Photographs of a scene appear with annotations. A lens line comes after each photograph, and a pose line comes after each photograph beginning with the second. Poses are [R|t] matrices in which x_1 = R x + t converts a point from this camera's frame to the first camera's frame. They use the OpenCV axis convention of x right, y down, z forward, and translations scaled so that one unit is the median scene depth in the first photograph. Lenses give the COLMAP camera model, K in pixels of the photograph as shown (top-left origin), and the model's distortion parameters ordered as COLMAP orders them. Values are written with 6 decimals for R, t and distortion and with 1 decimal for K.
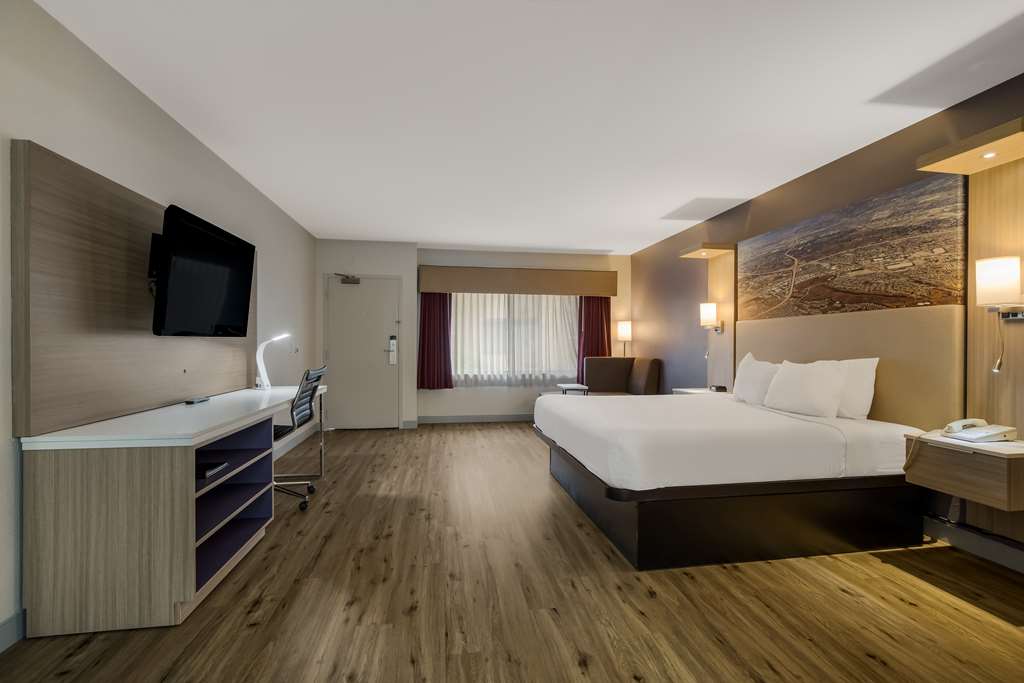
lens RADIAL K [[466.8, 0, 508.8], [0, 466.8, 332.5], [0, 0, 1]] dist [-0.029961, 0.006690]
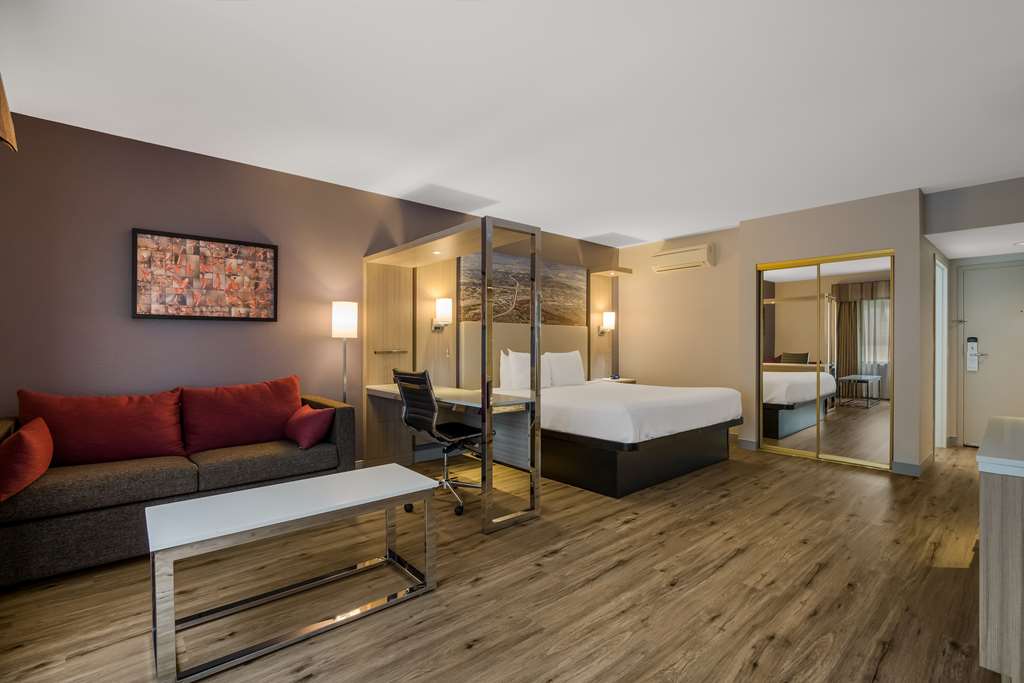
lens RADIAL K [[466.8, 0, 516.0], [0, 466.8, 329.3], [0, 0, 1]] dist [-0.029961, 0.006690]
pose [[-0.550381, 0.025154, 0.834535, -0.636822], [-0.021284, 0.998799, -0.044142, 0.051516], [-0.834643, -0.042057, -0.549184, 2.054067]]
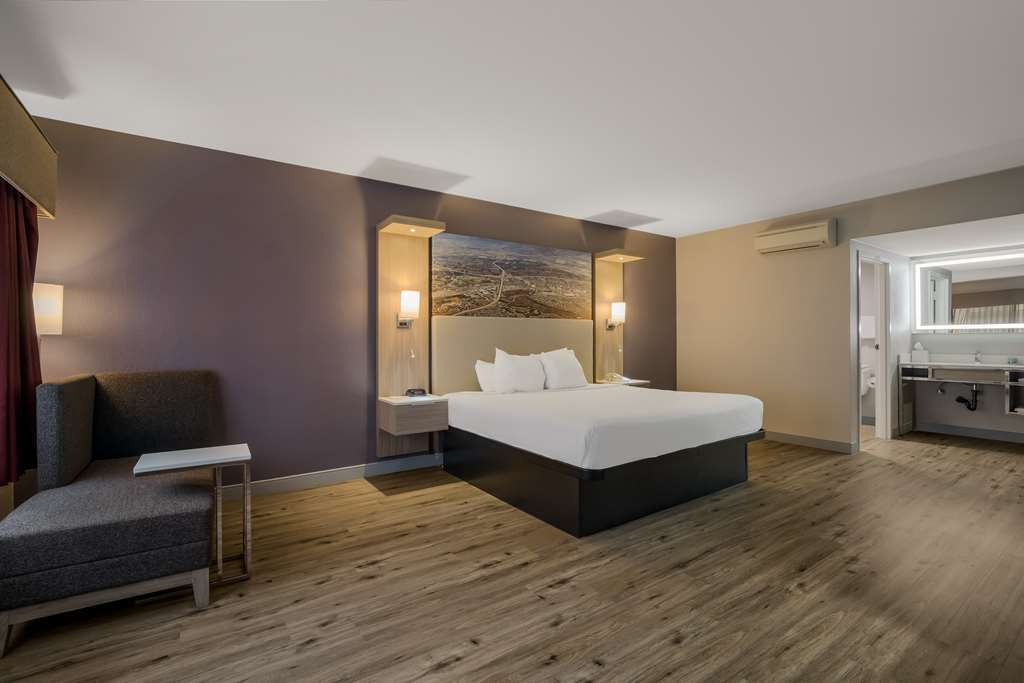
lens RADIAL K [[466.8, 0, 508.9], [0, 466.8, 342.8], [0, 0, 1]] dist [-0.029961, 0.006690]
pose [[-0.438340, -0.008391, 0.898770, -0.578442], [-0.017033, 0.999854, 0.001028, 0.036025], [-0.898648, -0.014858, -0.438419, 1.769370]]
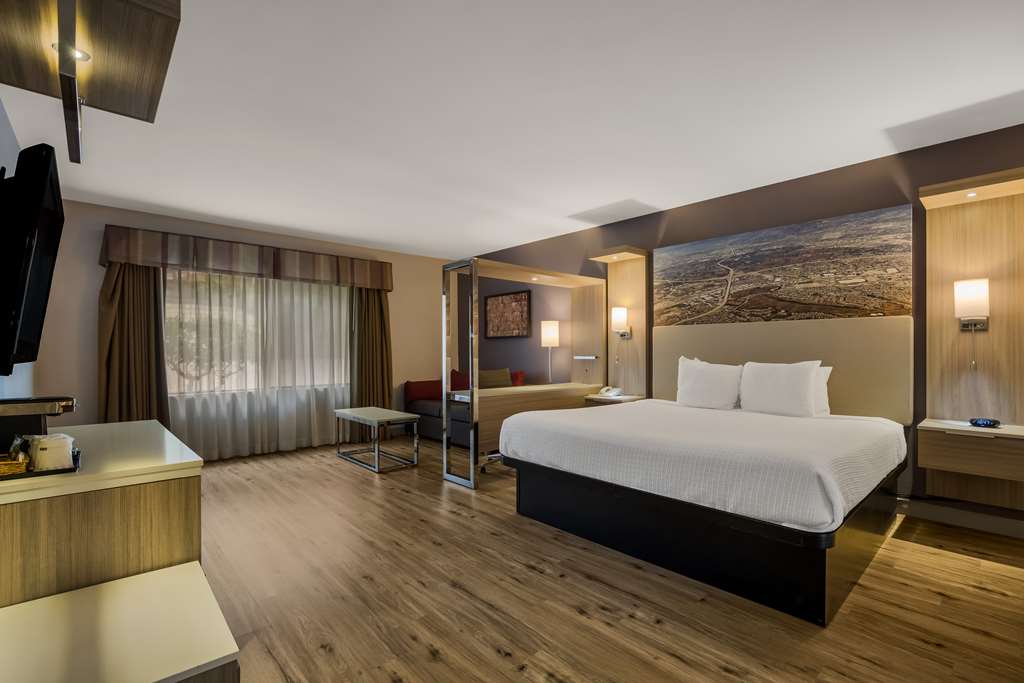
lens RADIAL K [[466.8, 0, 517.2], [0, 466.8, 340.4], [0, 0, 1]] dist [-0.029961, 0.006690]
pose [[0.822793, 0.009621, 0.568260, -0.450964], [-0.009570, 0.999949, -0.003074, 0.014415], [-0.568260, -0.002909, 0.822844, 0.464960]]
